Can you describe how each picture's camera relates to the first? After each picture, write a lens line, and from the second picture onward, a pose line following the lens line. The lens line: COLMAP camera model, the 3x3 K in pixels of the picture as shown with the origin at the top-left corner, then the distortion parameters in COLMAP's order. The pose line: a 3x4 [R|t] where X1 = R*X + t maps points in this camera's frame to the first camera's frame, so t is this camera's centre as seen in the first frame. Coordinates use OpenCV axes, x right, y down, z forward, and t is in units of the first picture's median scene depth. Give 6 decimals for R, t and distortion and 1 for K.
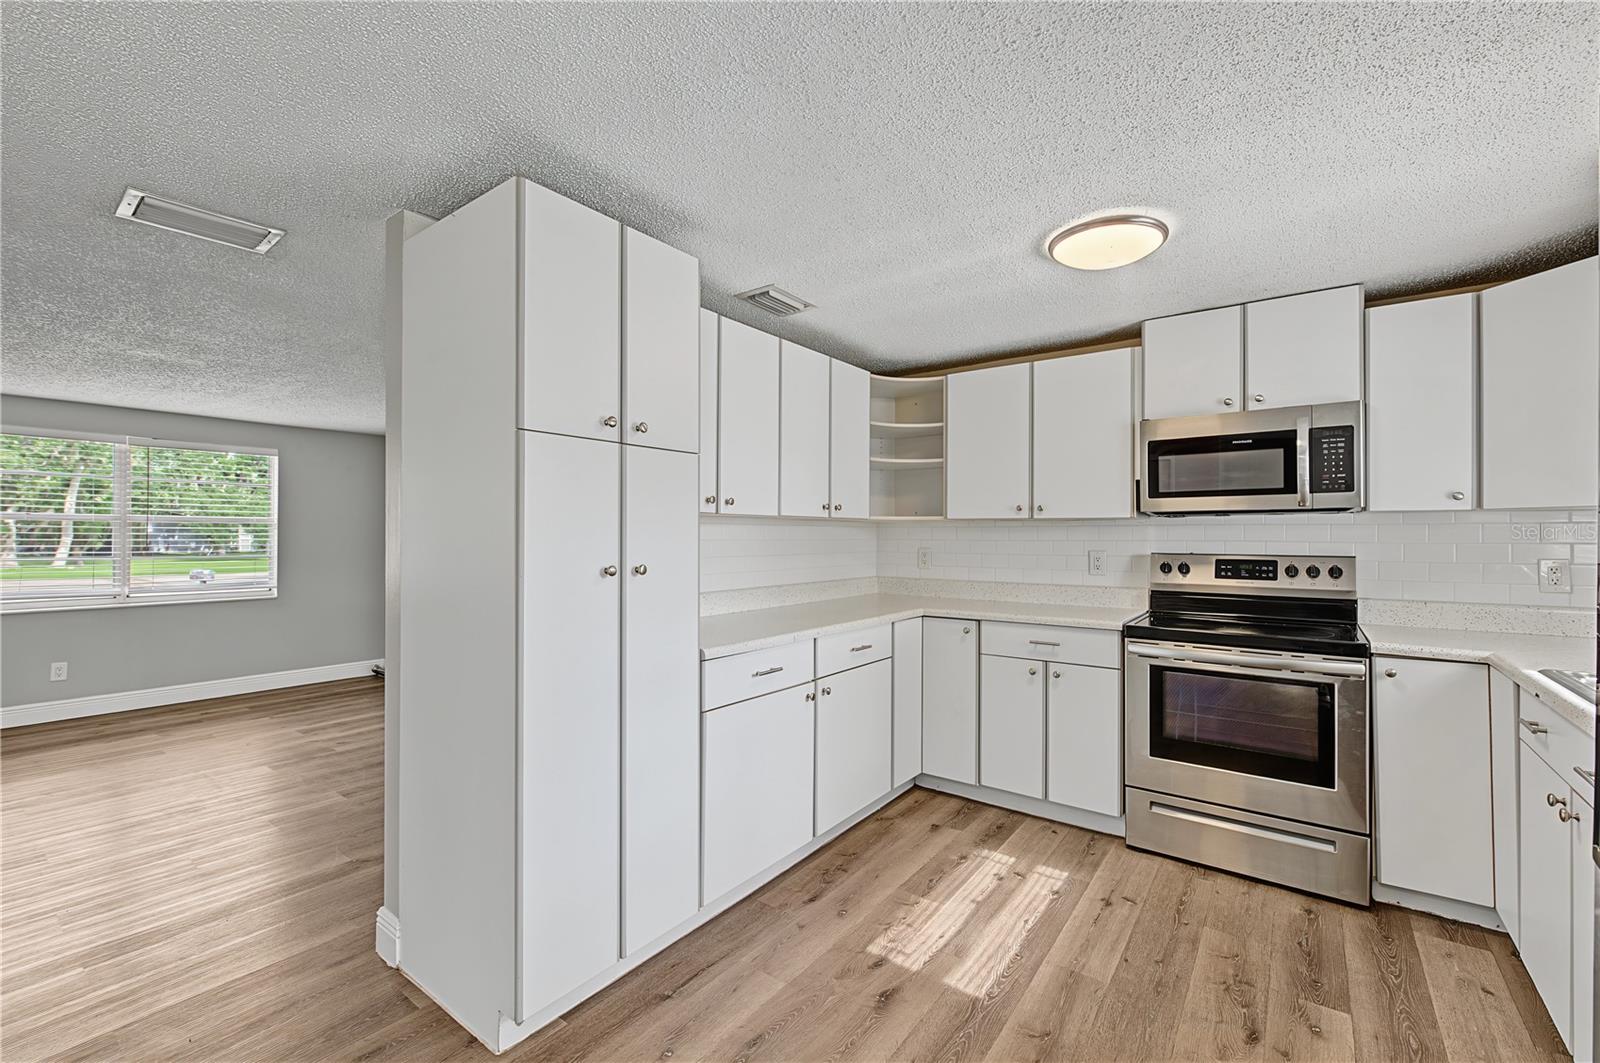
lens RADIAL K [[671.1, 0, 800.0], [0, 671.1, 531.5], [0, 0, 1]] dist [0.000822, -0.000025]
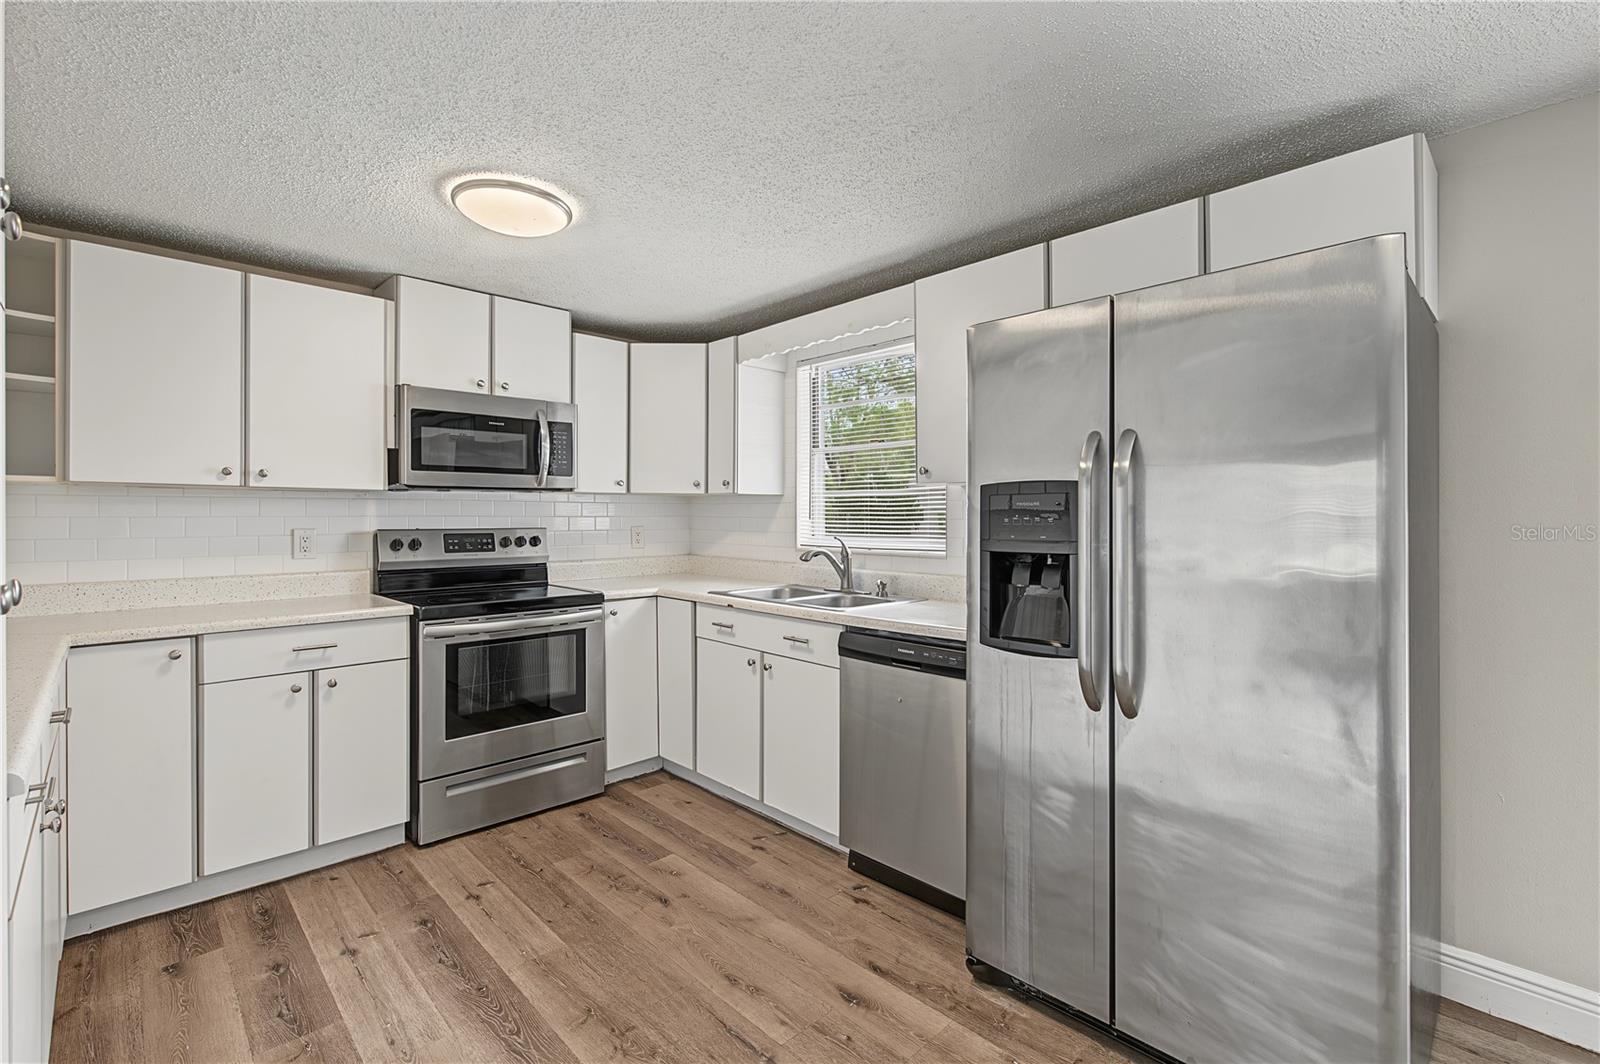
lens RADIAL K [[709.9, 0, 801.9], [0, 709.9, 516.0], [0, 0, 1]] dist [0.002154, 0.000299]
pose [[0.161221, -0.003965, 0.986910, -0.376731], [-0.006910, 0.999963, 0.005147, 0.005345], [-0.986894, -0.007649, 0.161188, 0.320016]]
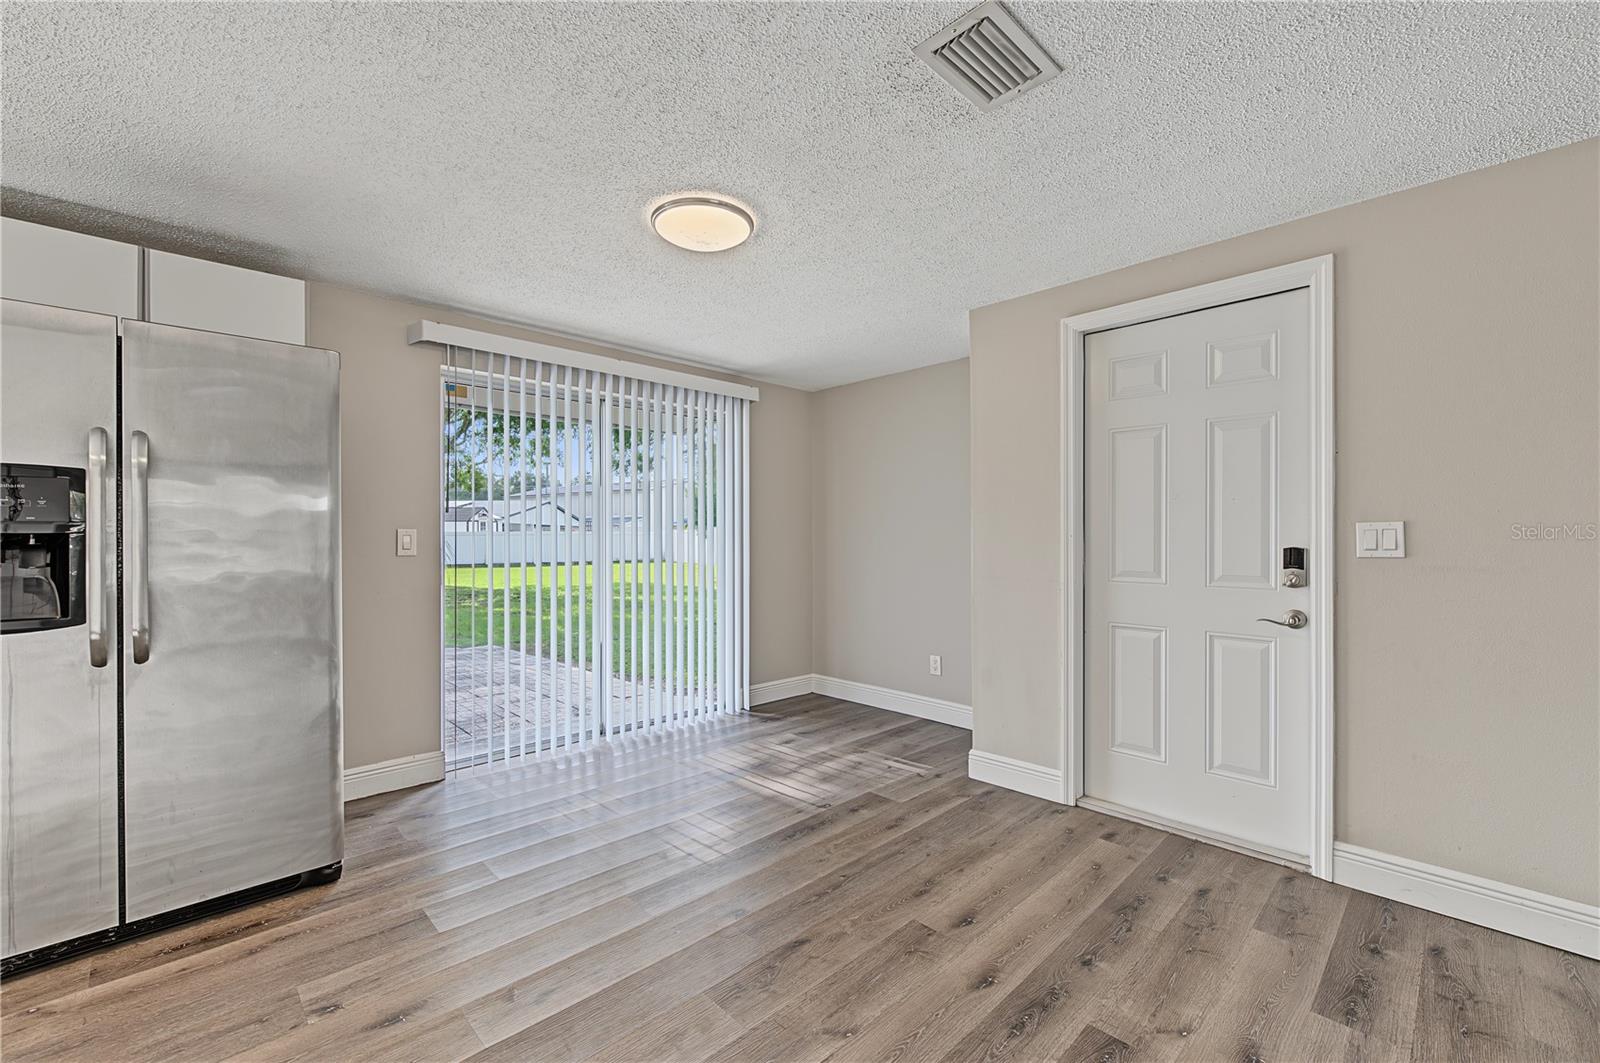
lens RADIAL K [[652.5, 0, 800.0], [0, 652.5, 531.5], [0, 0, 1]] dist [-0.000741, -0.000257]
pose [[-0.987978, 0.000532, 0.154596, -0.521823], [-0.001787, 0.999888, -0.014861, 0.044869], [-0.154587, -0.014958, -0.987866, 0.691584]]
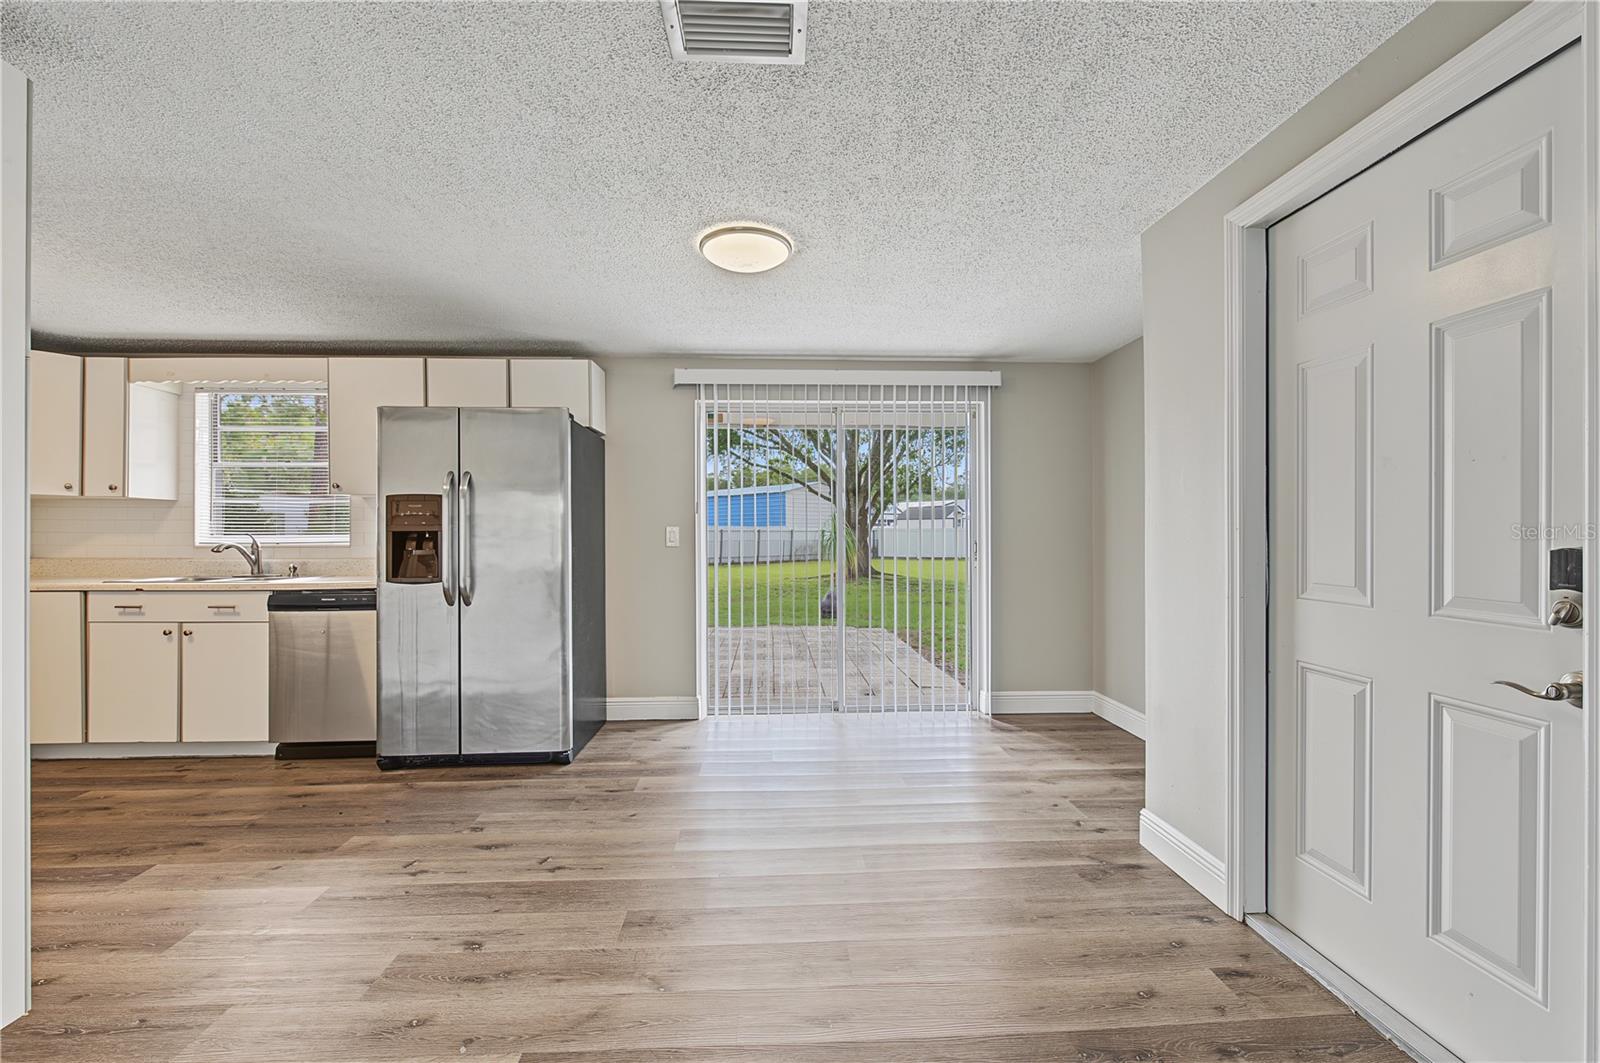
lens RADIAL K [[651.8, 0, 804.6], [0, 651.8, 528.2], [0, 0, 1]] dist [-0.007784, -0.000295]
pose [[-0.642844, 0.006827, 0.765967, -1.006196], [-0.003062, 0.999929, -0.011482, 0.045396], [-0.765991, -0.009727, -0.642777, 0.428058]]
